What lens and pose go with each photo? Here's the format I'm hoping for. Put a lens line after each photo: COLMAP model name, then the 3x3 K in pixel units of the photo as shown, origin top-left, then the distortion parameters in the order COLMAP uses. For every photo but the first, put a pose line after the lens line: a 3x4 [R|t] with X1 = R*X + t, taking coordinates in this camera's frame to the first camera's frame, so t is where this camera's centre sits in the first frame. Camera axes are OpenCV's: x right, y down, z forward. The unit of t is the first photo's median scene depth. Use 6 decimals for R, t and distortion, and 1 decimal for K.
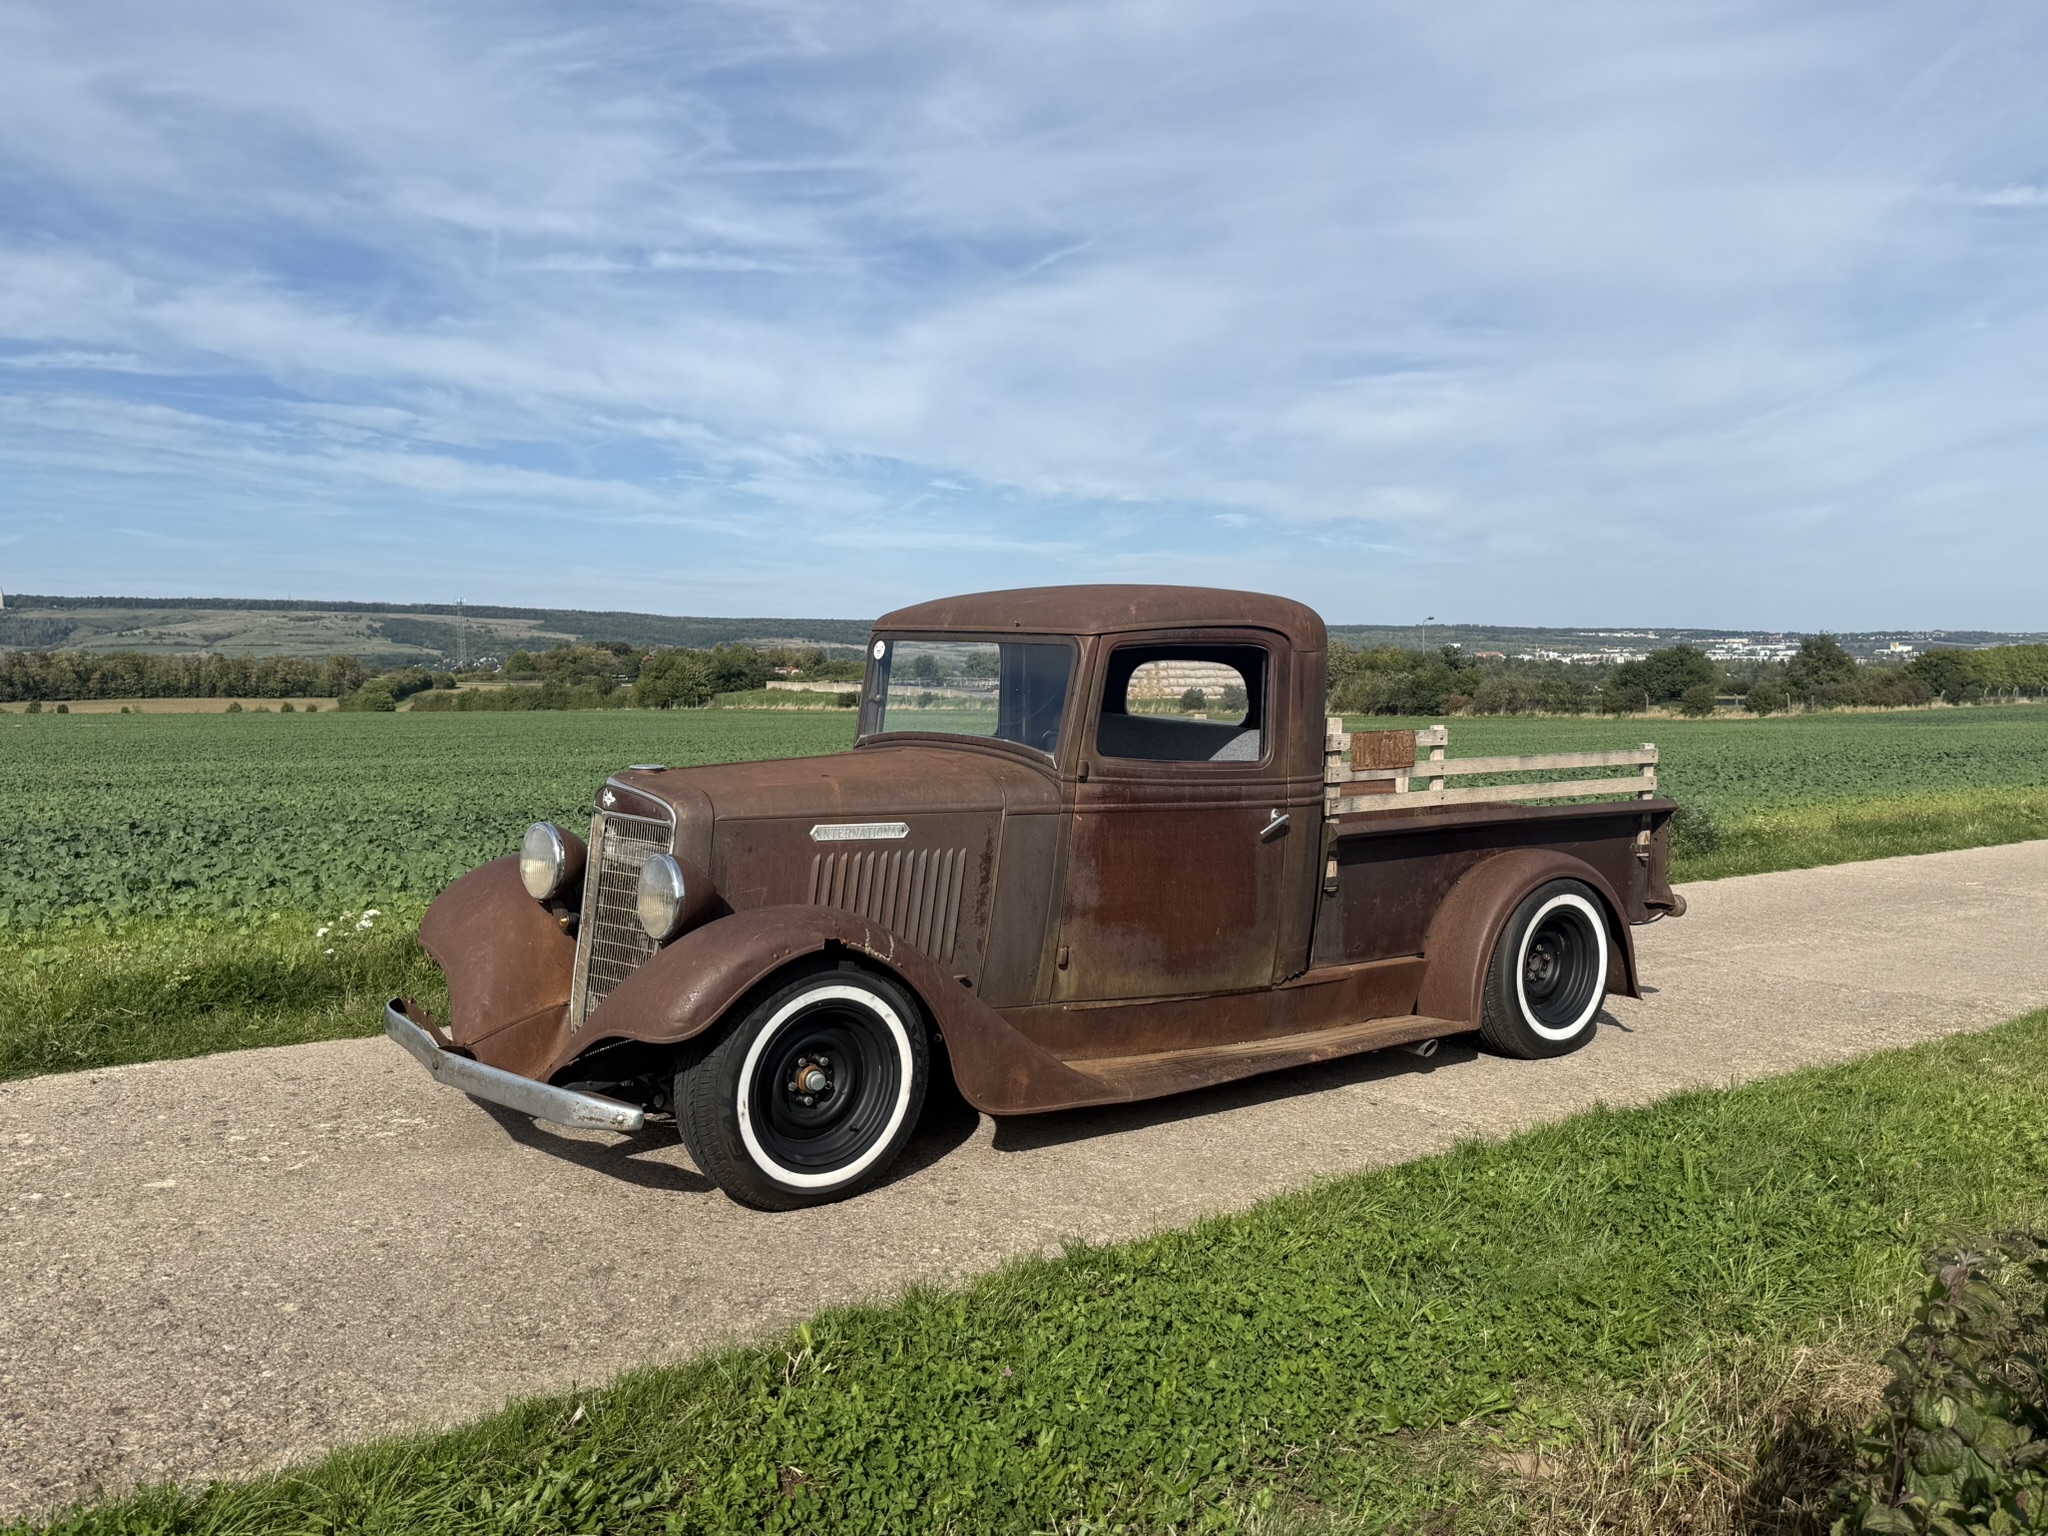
lens RADIAL K [[1786.7, 0, 1007.4], [0, 1786.7, 810.0], [0, 0, 1]] dist [0.092641, -0.163337]
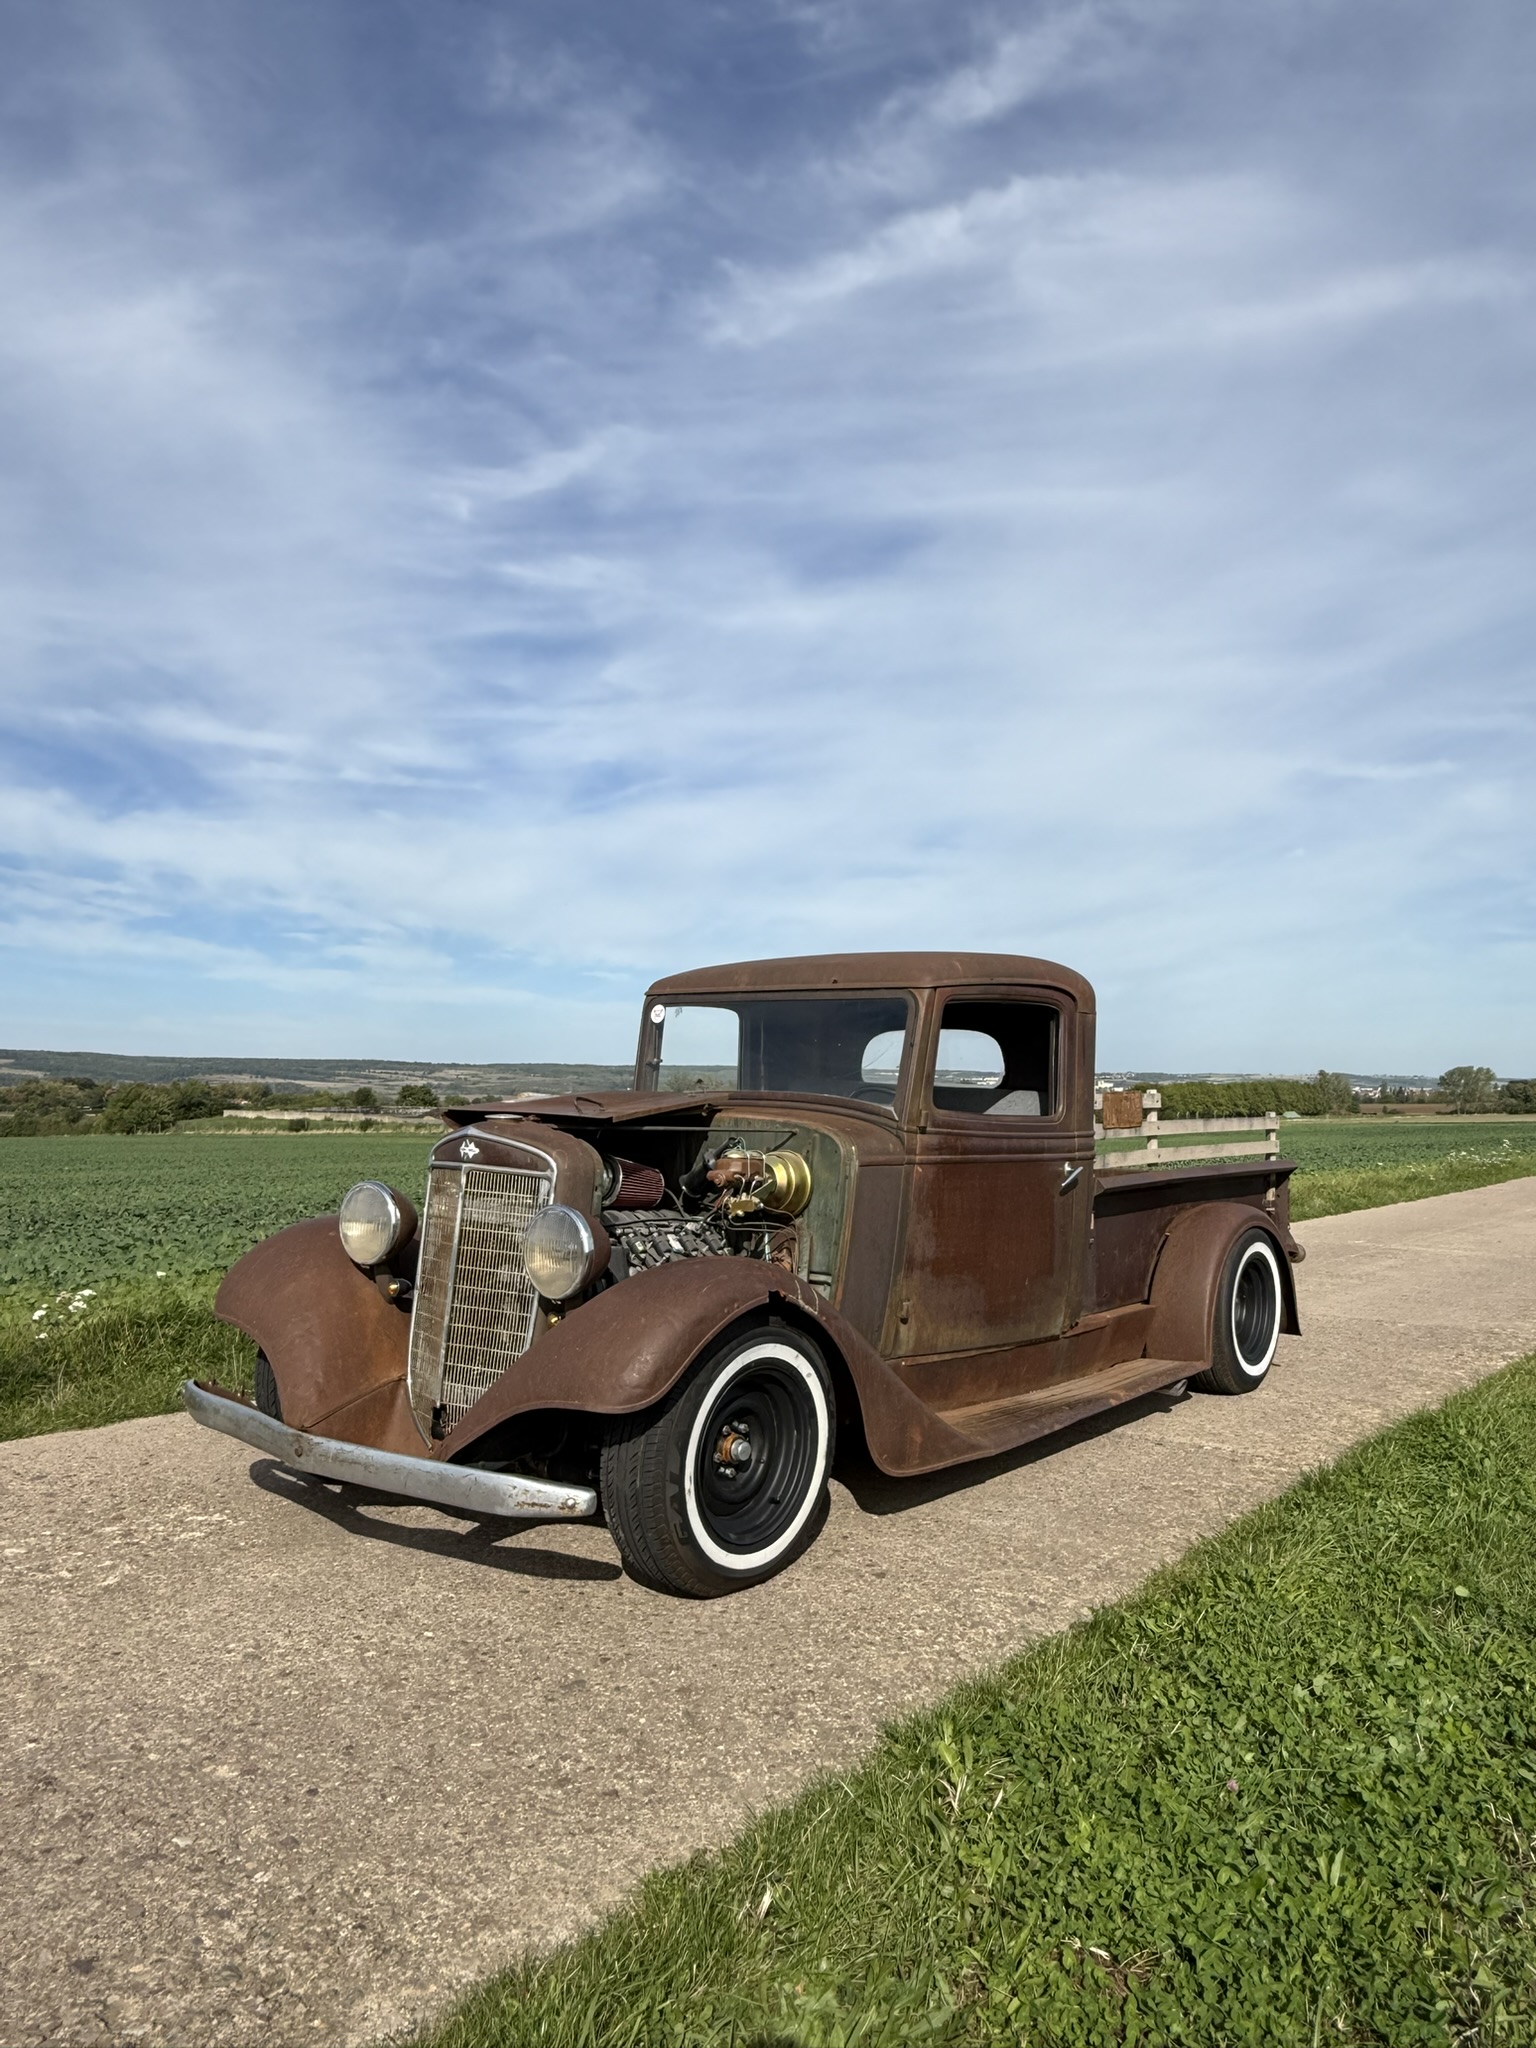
lens RADIAL K [[1453.5, 0, 745.3], [0, 1453.5, 1063.2], [0, 0, 1]] dist [0.038870, -0.055073]
pose [[0.977486, 0.003247, 0.210974, -0.148829], [0.018694, 0.994617, -0.101921, 0.017356], [-0.210170, 0.103570, 0.972164, 0.143540]]
